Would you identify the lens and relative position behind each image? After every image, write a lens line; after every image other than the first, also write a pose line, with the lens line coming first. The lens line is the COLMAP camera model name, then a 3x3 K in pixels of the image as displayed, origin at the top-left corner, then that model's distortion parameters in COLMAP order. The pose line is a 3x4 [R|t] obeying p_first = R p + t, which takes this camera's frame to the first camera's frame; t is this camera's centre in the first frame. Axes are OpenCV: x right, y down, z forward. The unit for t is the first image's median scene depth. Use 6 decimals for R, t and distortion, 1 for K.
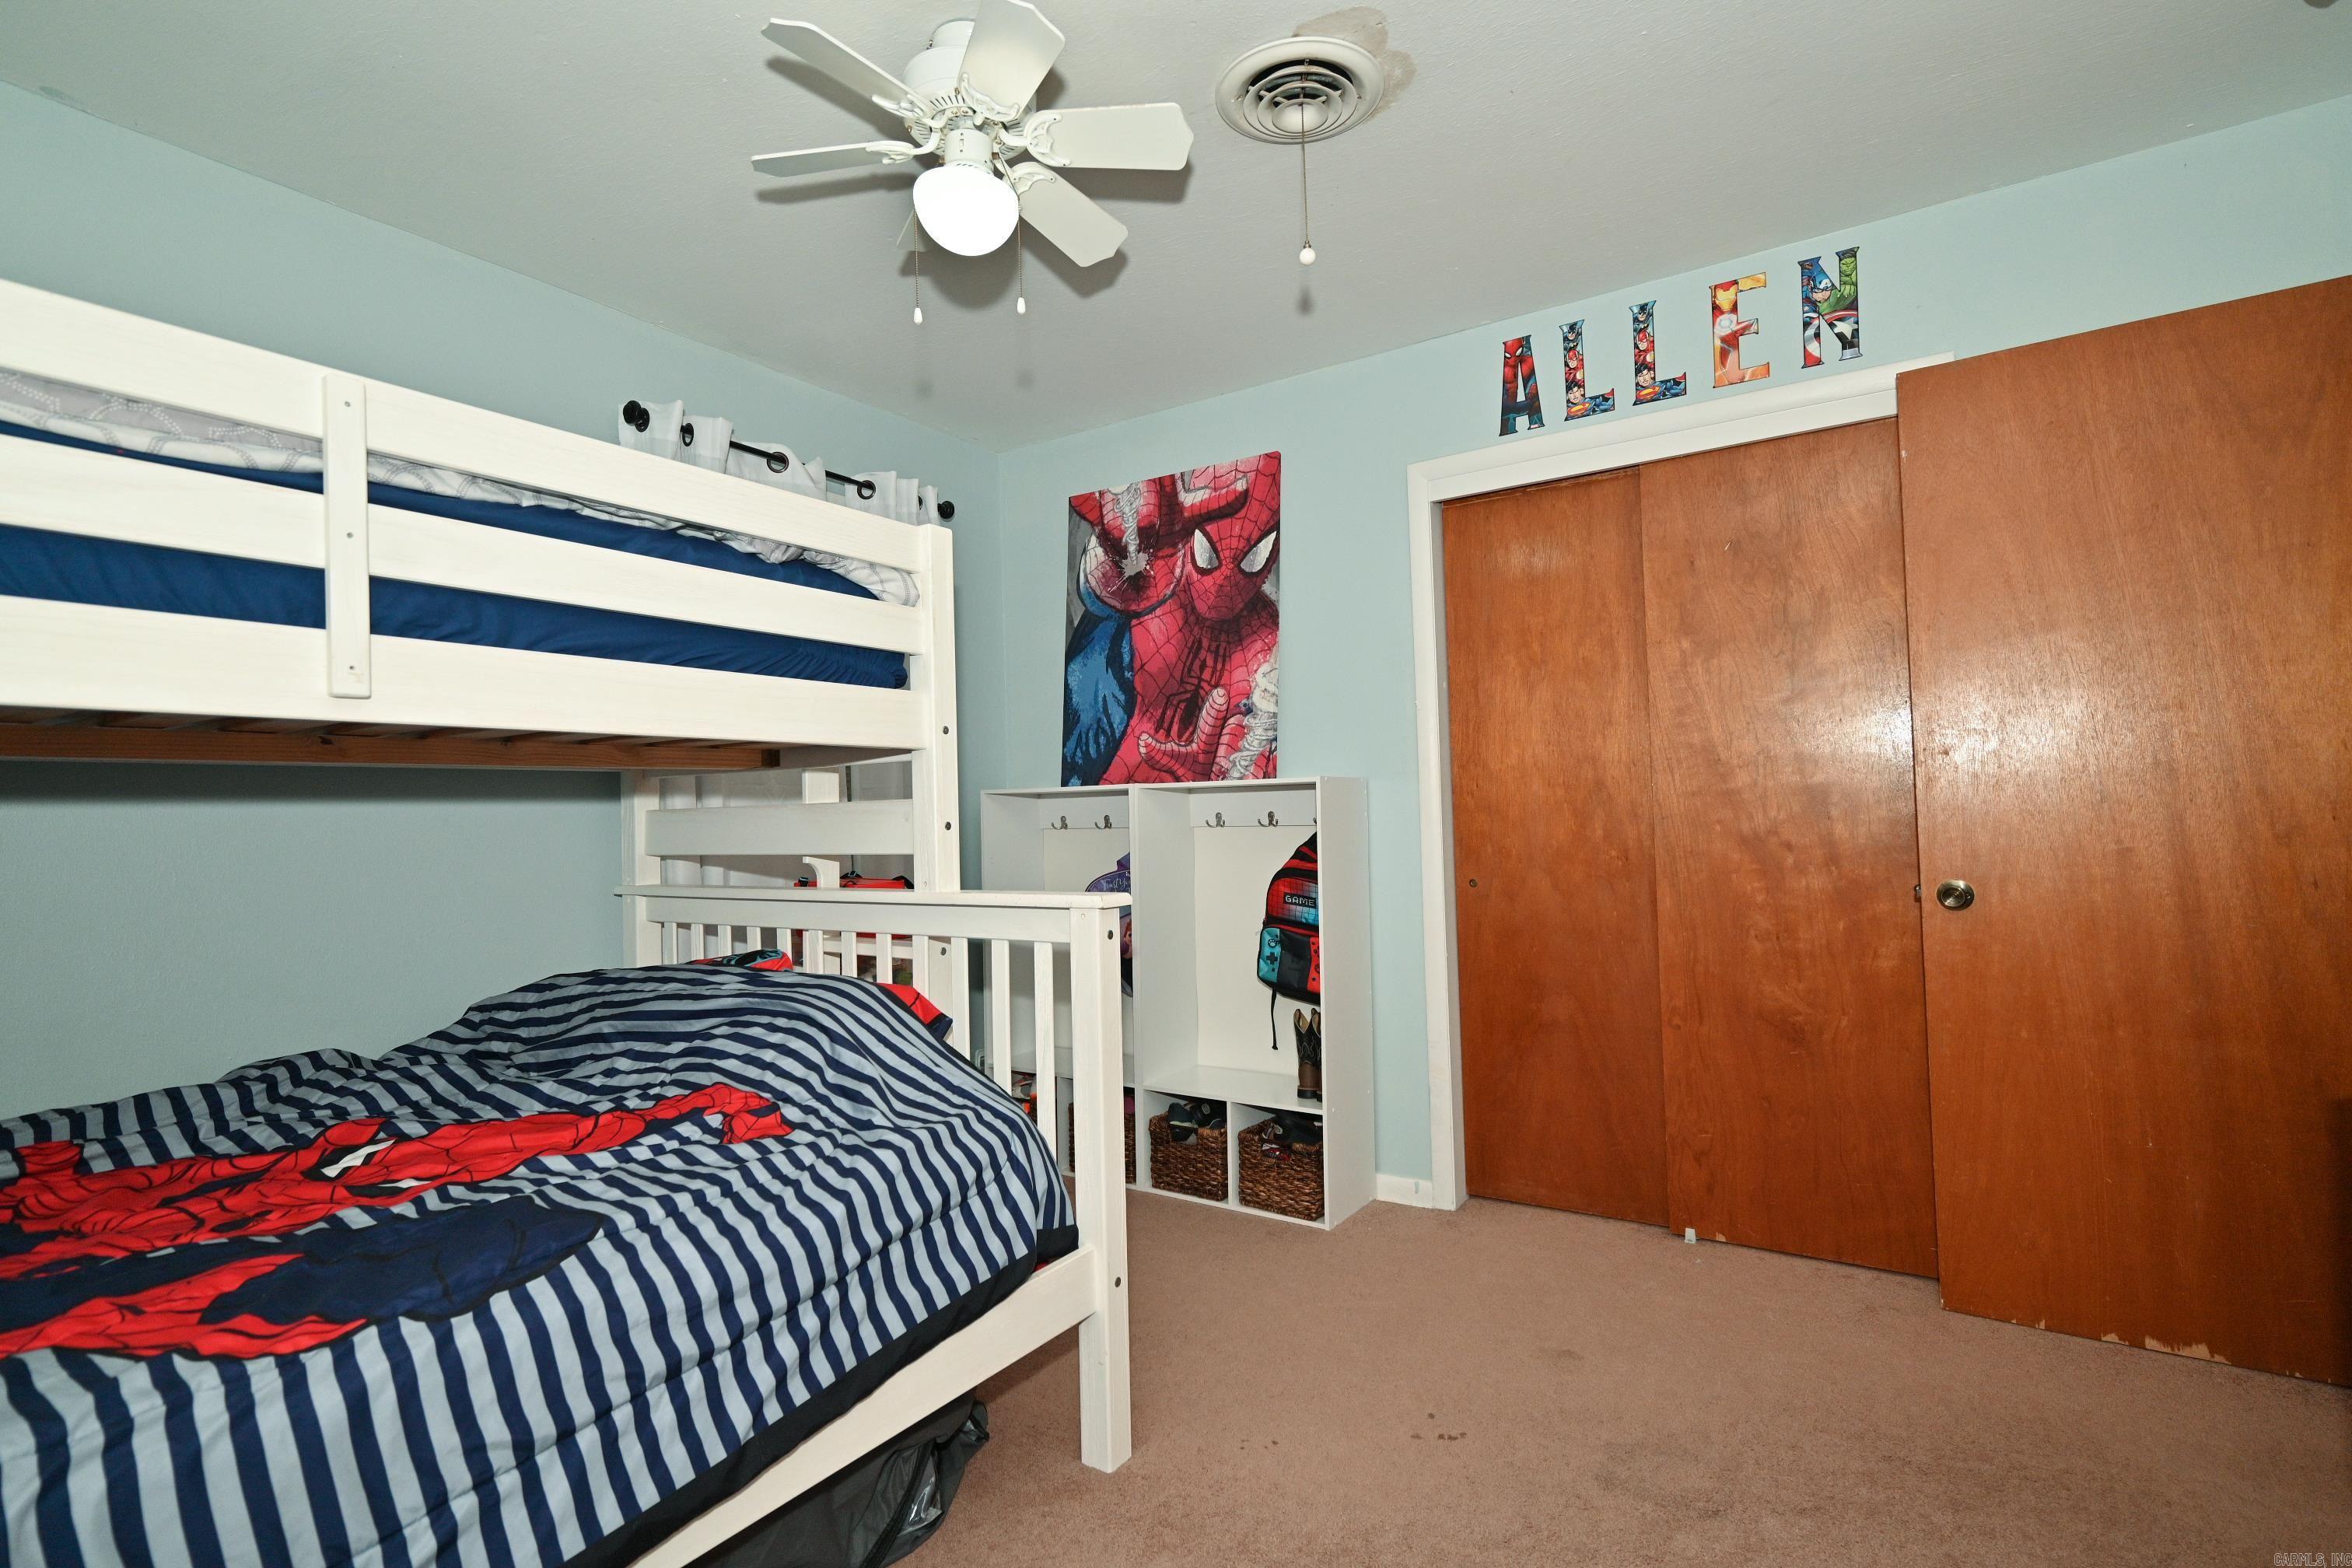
lens RADIAL K [[1124.7, 0, 1176.2], [0, 1124.7, 786.3], [0, 0, 1]] dist [0.003140, 0.000235]
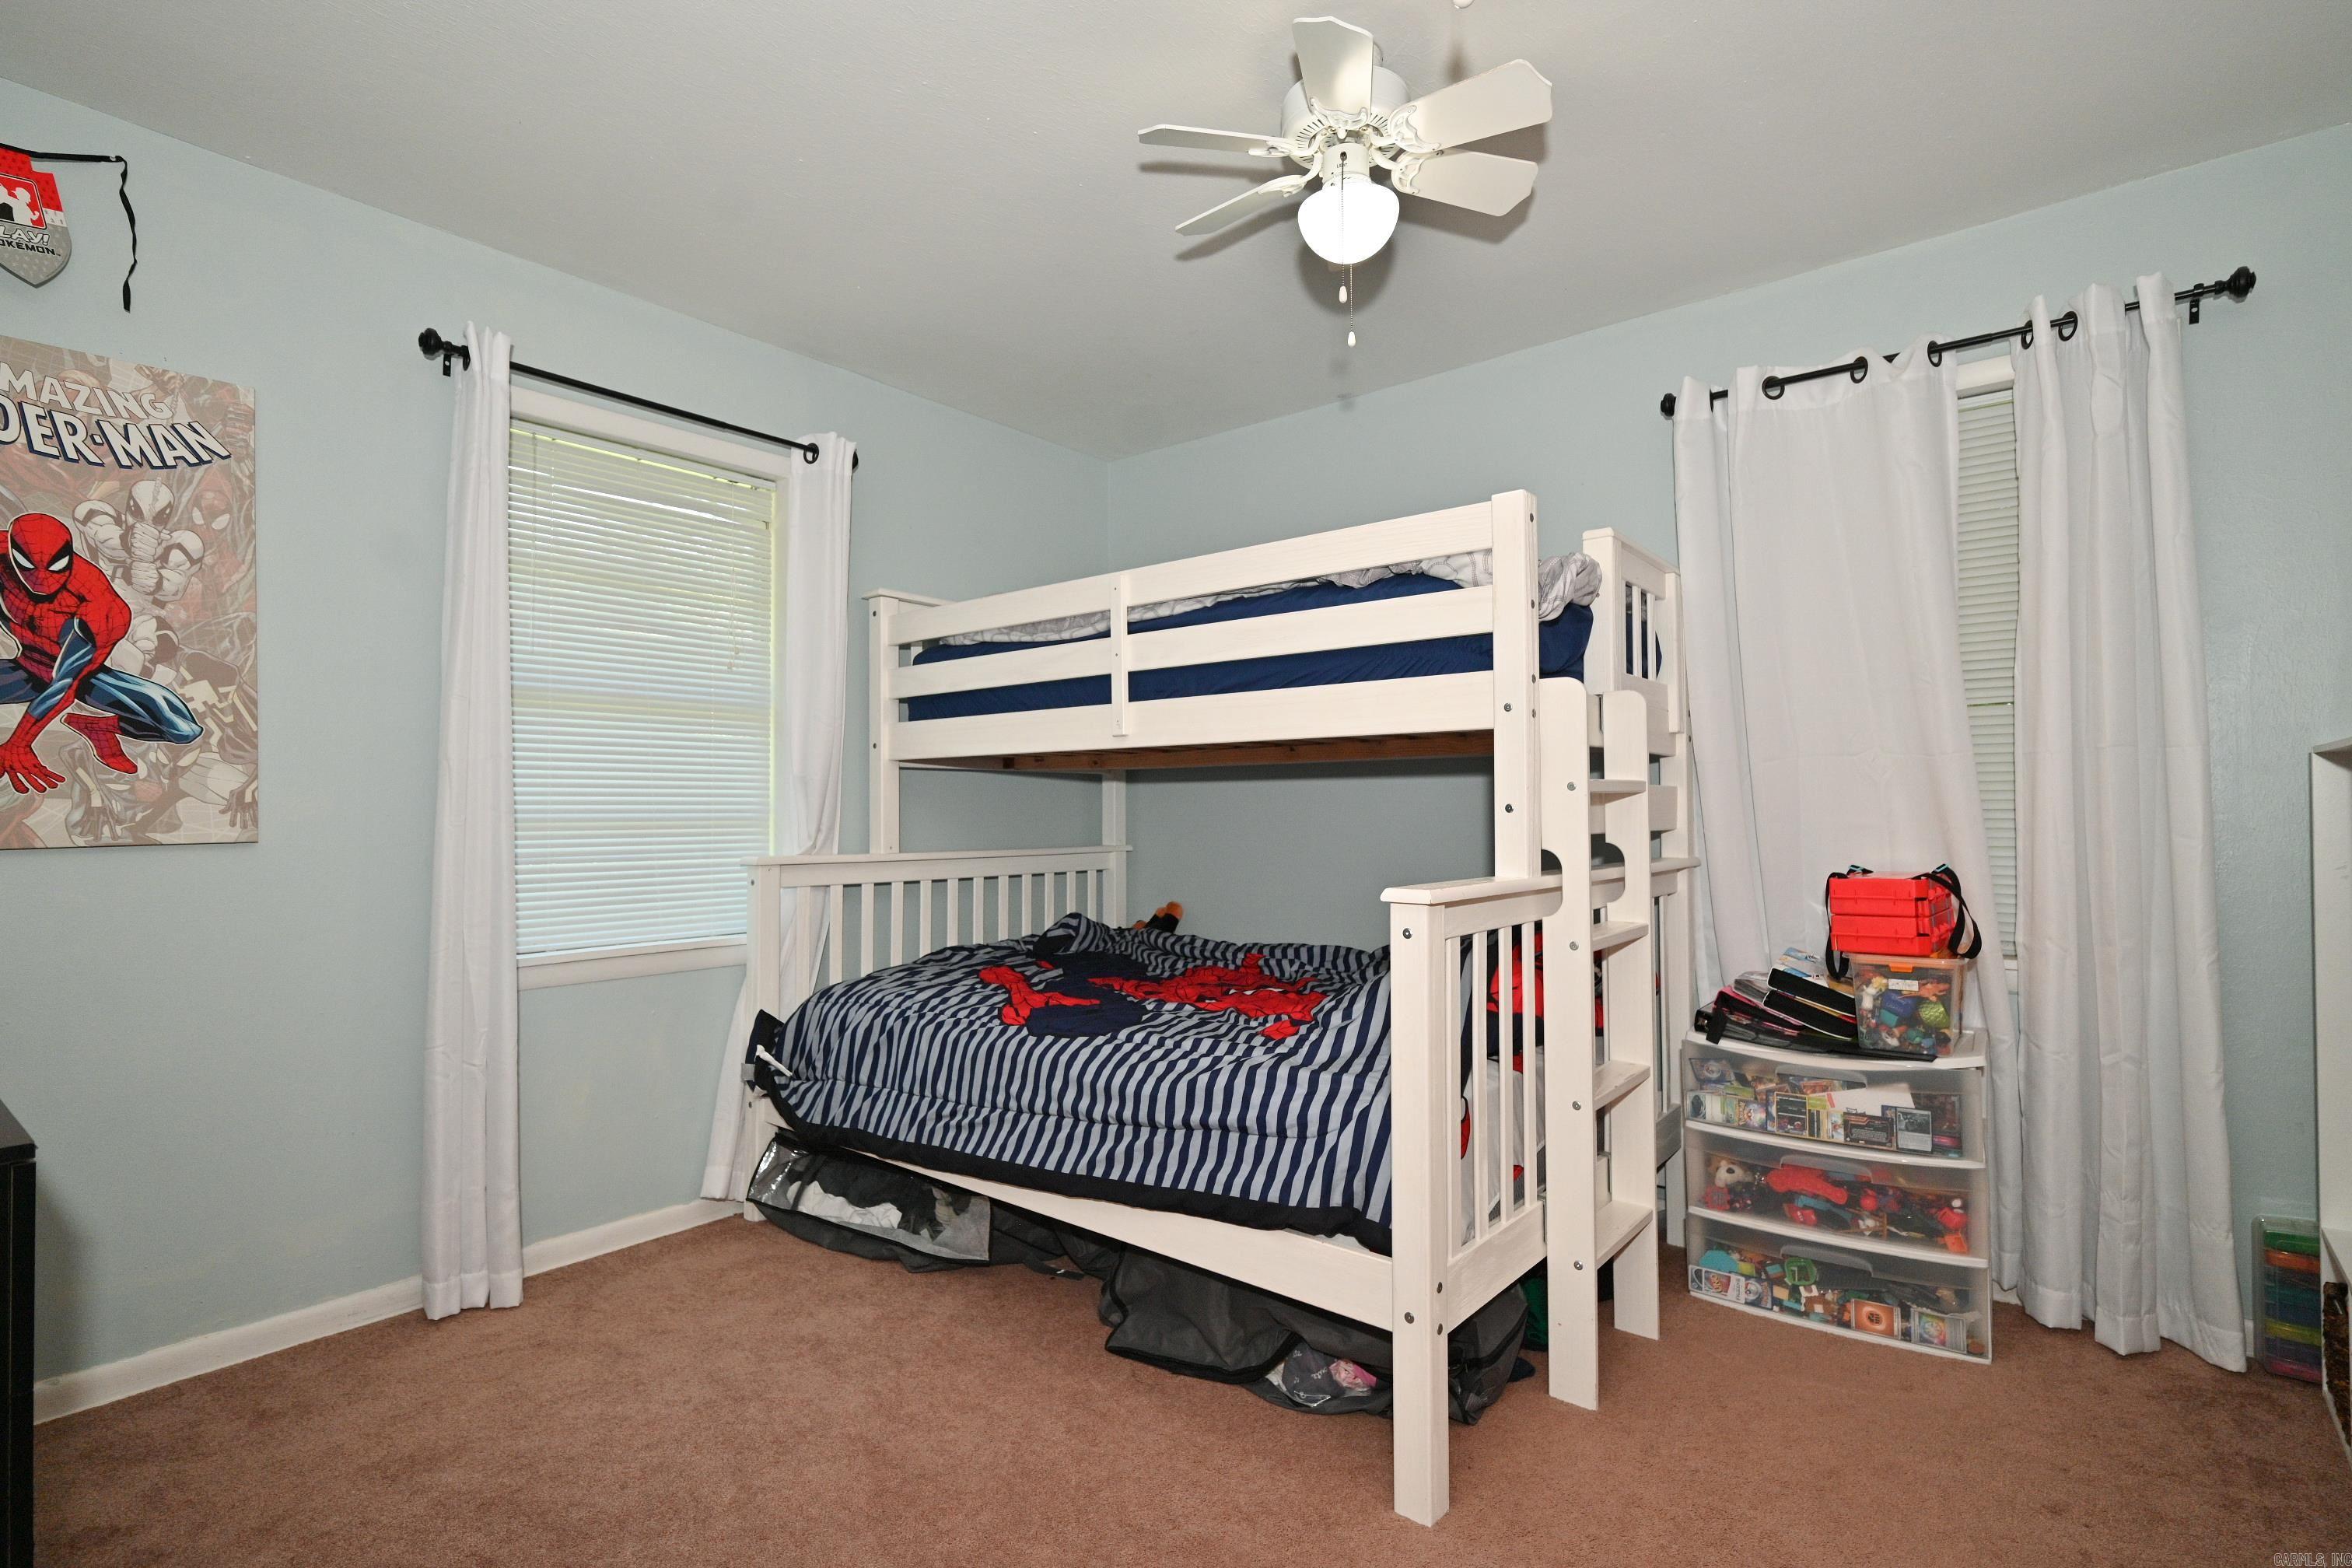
lens RADIAL K [[1124.7, 0, 1175.8], [0, 1124.7, 786.8], [0, 0, 1]] dist [0.003140, 0.000235]
pose [[-0.118773, 0.003908, -0.992914, 1.191264], [0.030325, 0.999540, 0.000307, 0.013005], [0.992458, -0.030074, -0.118837, 1.291248]]
